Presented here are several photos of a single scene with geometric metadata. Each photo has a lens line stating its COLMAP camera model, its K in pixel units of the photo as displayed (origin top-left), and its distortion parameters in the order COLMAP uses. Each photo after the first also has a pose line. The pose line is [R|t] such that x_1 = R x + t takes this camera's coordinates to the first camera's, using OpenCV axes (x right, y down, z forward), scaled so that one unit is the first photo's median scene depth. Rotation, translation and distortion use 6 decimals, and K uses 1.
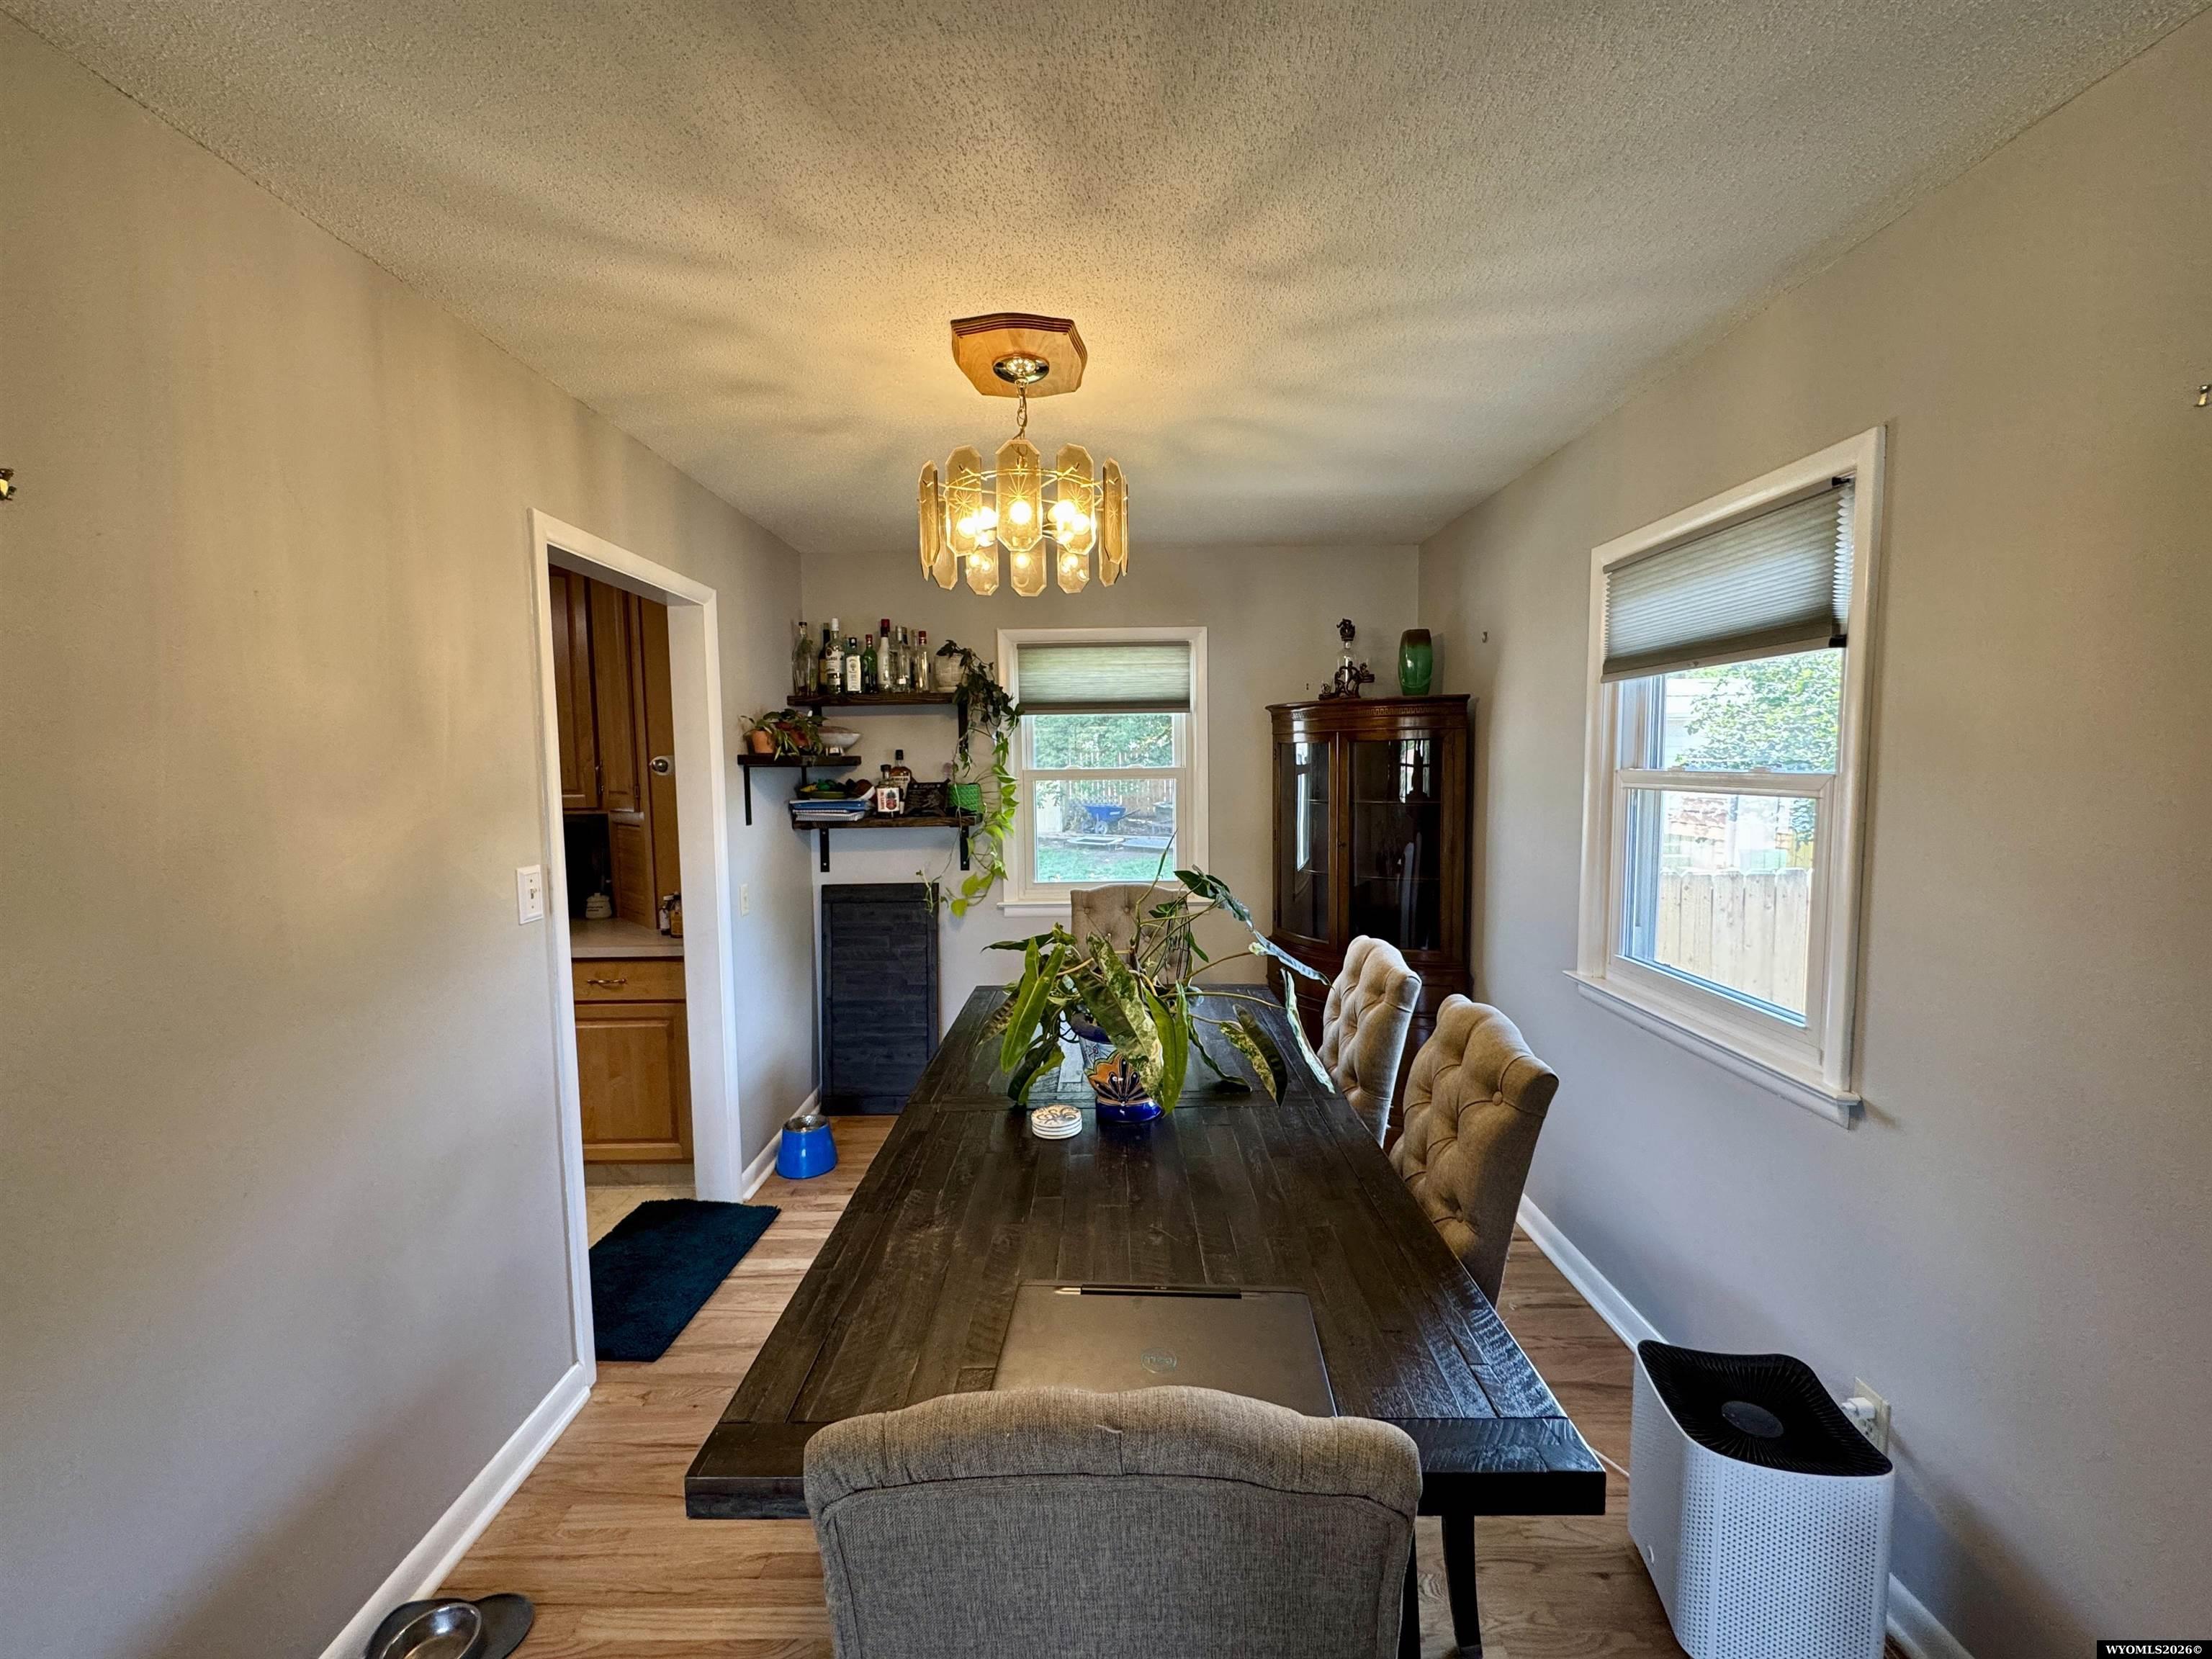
lens RADIAL K [[879.4, 0, 1106.7], [0, 879.4, 828.8], [0, 0, 1]] dist [-0.002163, 0.000235]
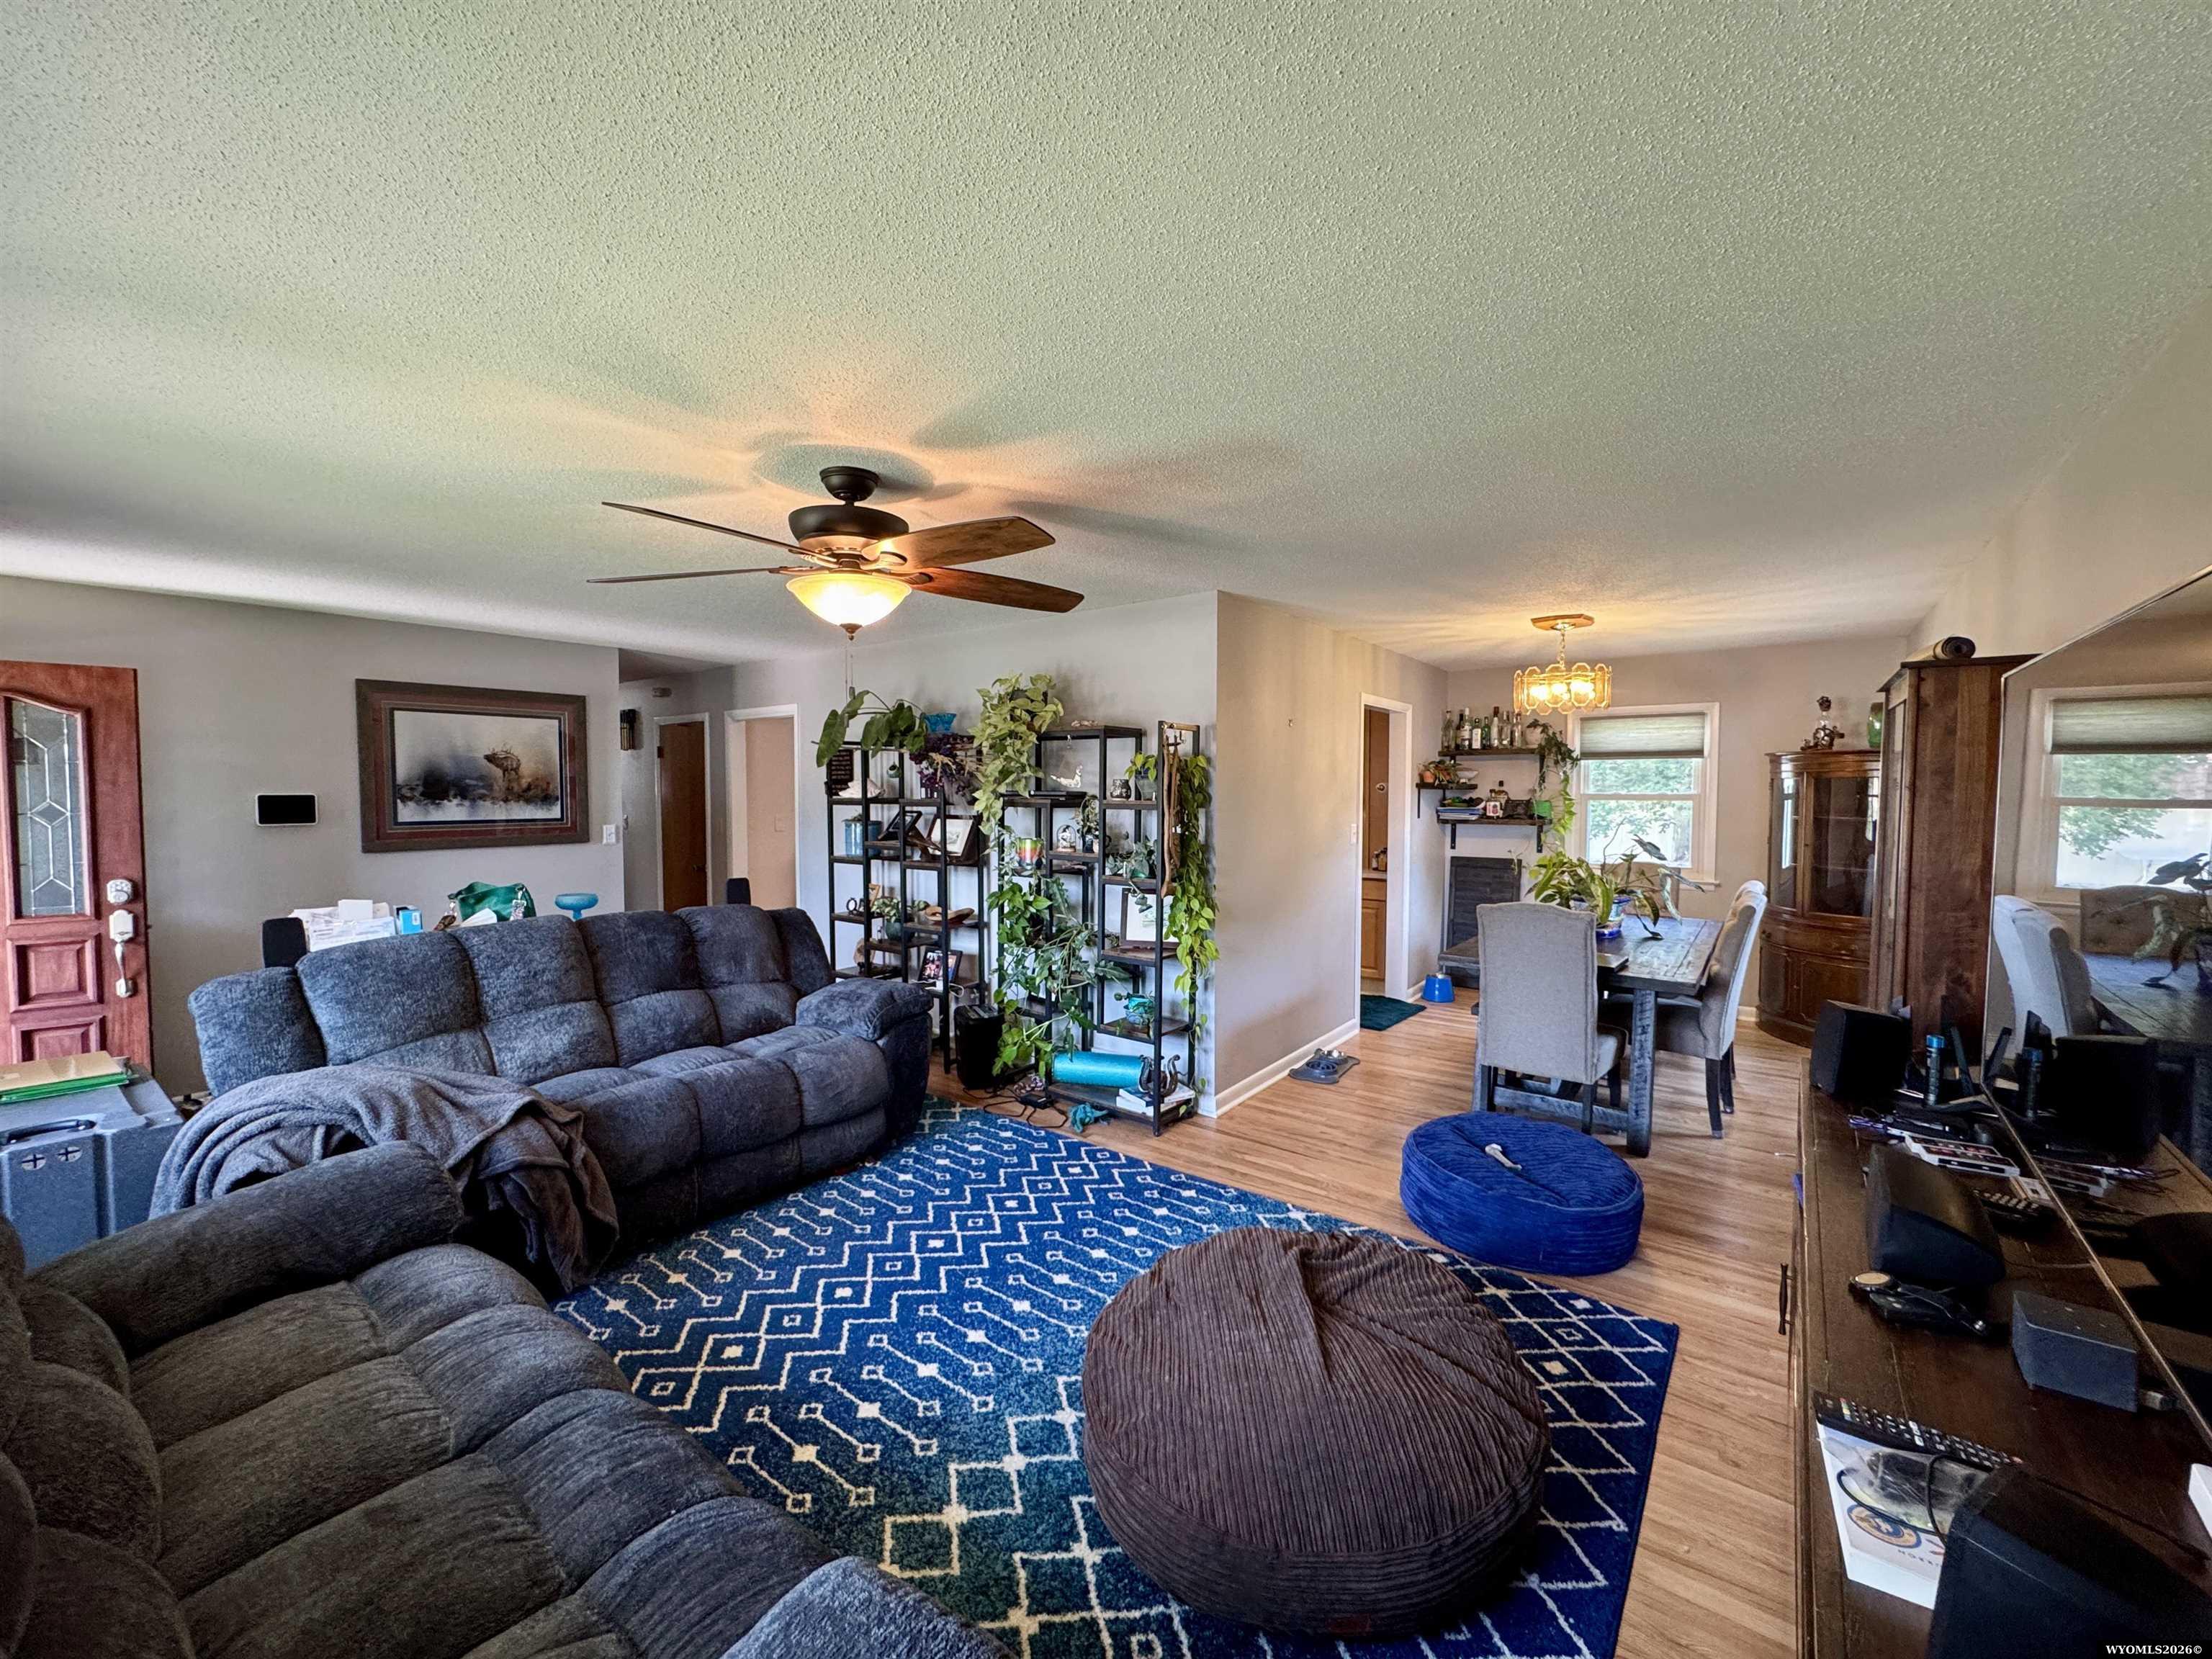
lens RADIAL K [[879.4, 0, 1109.7], [0, 879.4, 822.7], [0, 0, 1]] dist [-0.002163, 0.000235]
pose [[0.796288, 0.038261, -0.603707, 0.206135], [-0.057708, 0.998251, -0.012850, 0.062043], [0.602159, 0.045072, 0.797103, -0.873779]]
